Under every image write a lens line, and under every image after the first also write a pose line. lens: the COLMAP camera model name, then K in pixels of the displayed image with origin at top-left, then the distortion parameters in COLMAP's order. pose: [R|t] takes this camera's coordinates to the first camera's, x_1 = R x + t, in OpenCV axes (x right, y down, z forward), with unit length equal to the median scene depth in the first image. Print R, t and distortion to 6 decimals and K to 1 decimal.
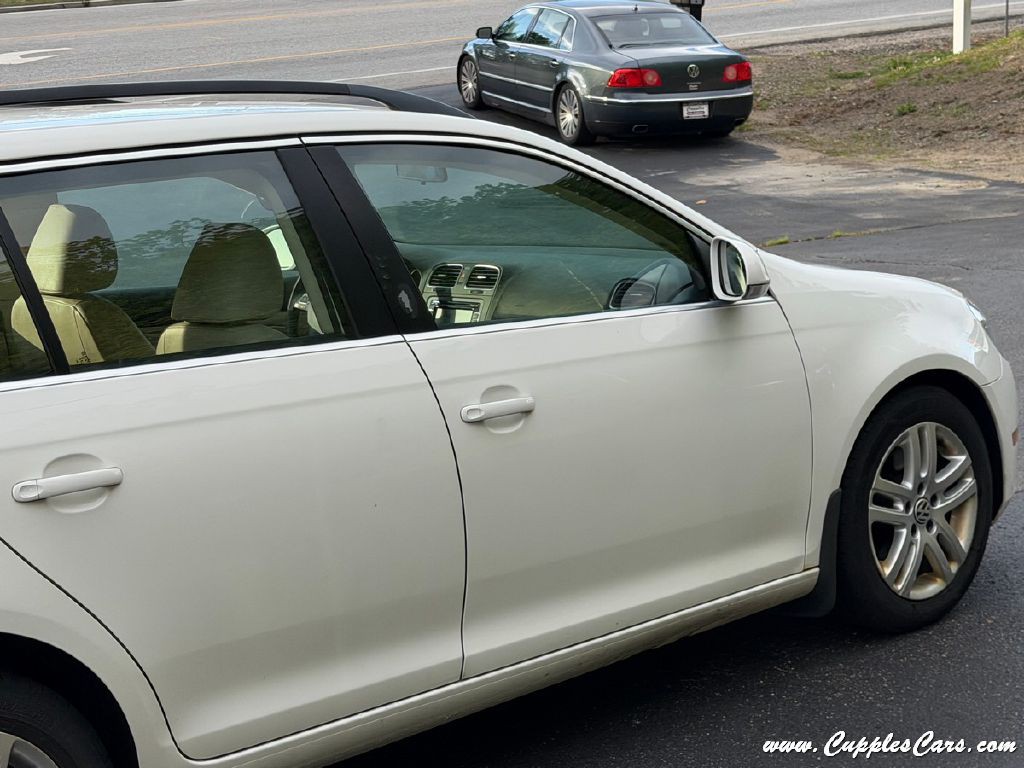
lens RADIAL K [[1872.8, 0, 512.0], [0, 1872.8, 384.0], [0, 0, 1]] dist [0.131960, 0.006970]
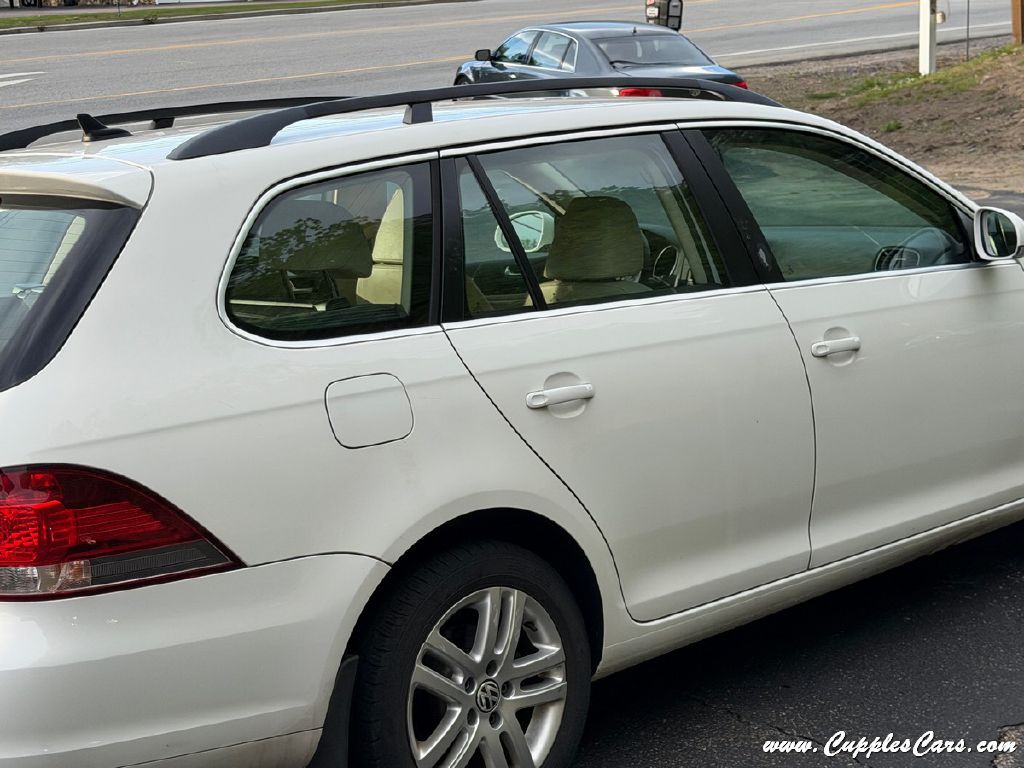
lens RADIAL K [[1872.8, 0, 512.0], [0, 1872.8, 384.0], [0, 0, 1]] dist [0.131960, 0.006970]
pose [[0.999063, -0.010316, 0.042039, -0.070205], [0.010881, 0.999853, -0.013231, 0.013575], [-0.041896, 0.013676, 0.999028, -0.054097]]
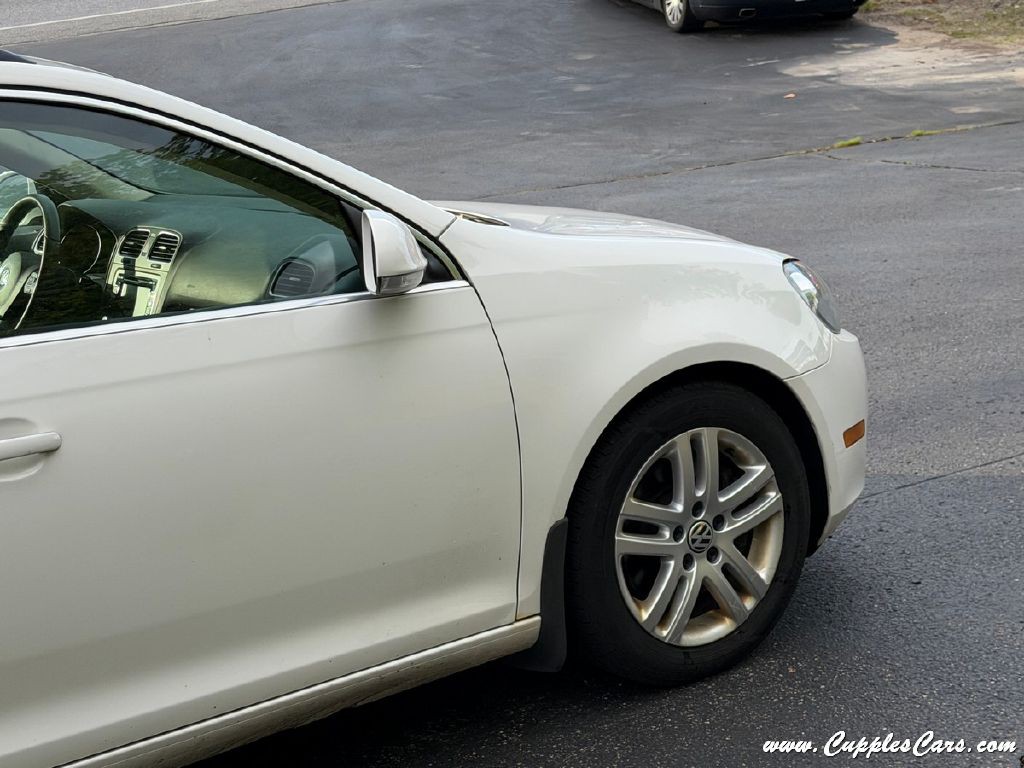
lens RADIAL K [[1872.8, 0, 512.0], [0, 1872.8, 384.0], [0, 0, 1]] dist [0.131960, 0.006970]
pose [[0.993238, 0.001748, -0.116084, 0.075998], [0.005645, 0.997977, 0.063330, -0.016101], [0.115960, -0.063557, 0.991218, 0.066336]]
